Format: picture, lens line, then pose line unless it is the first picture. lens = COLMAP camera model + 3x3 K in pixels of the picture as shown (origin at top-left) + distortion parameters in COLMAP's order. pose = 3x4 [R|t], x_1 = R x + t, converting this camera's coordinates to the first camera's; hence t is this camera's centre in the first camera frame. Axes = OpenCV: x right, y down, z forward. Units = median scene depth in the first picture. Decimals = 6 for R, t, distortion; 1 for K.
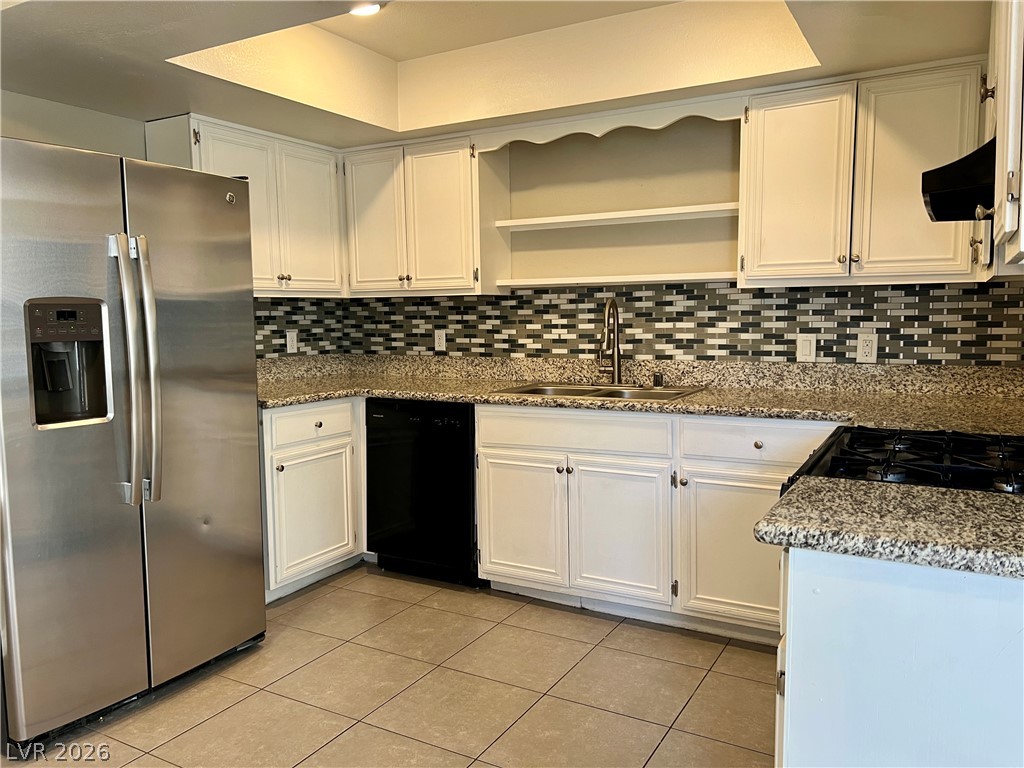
lens RADIAL K [[773.3, 0, 513.6], [0, 773.3, 385.7], [0, 0, 1]] dist [0.045327, -0.055763]
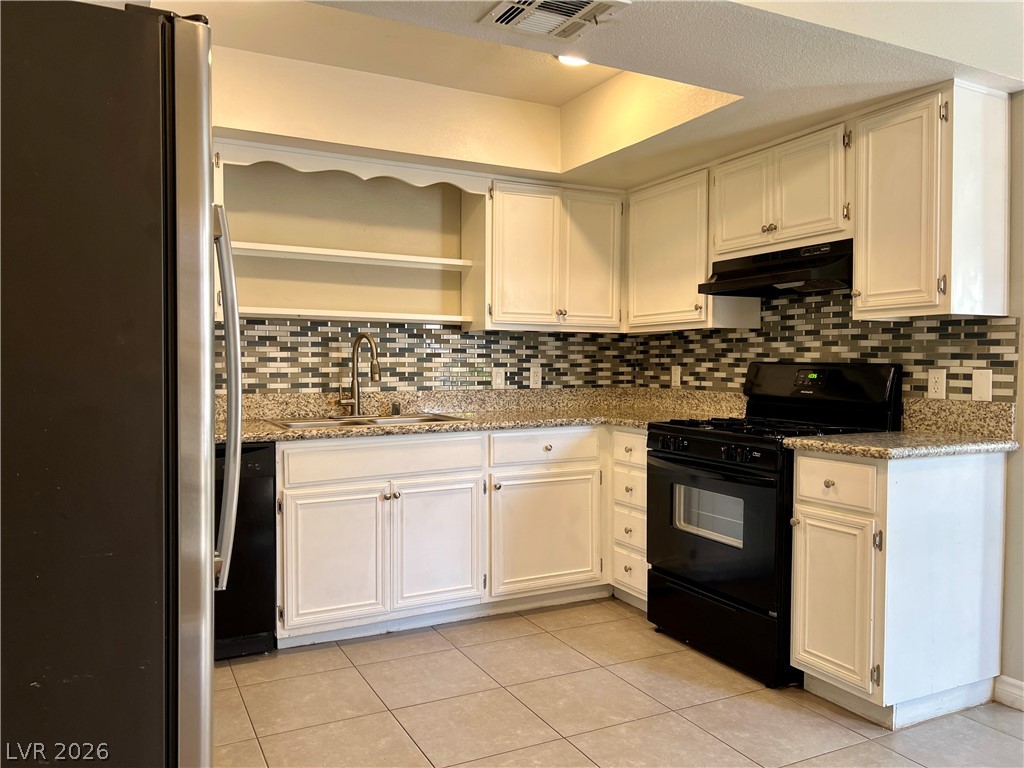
lens RADIAL K [[773.3, 0, 513.6], [0, 773.3, 385.7], [0, 0, 1]] dist [0.045327, -0.055763]
pose [[0.538574, -0.008960, 0.842530, -0.692551], [0.070093, 0.996954, -0.034204, 0.009304], [-0.839658, 0.077477, 0.537562, 0.290792]]
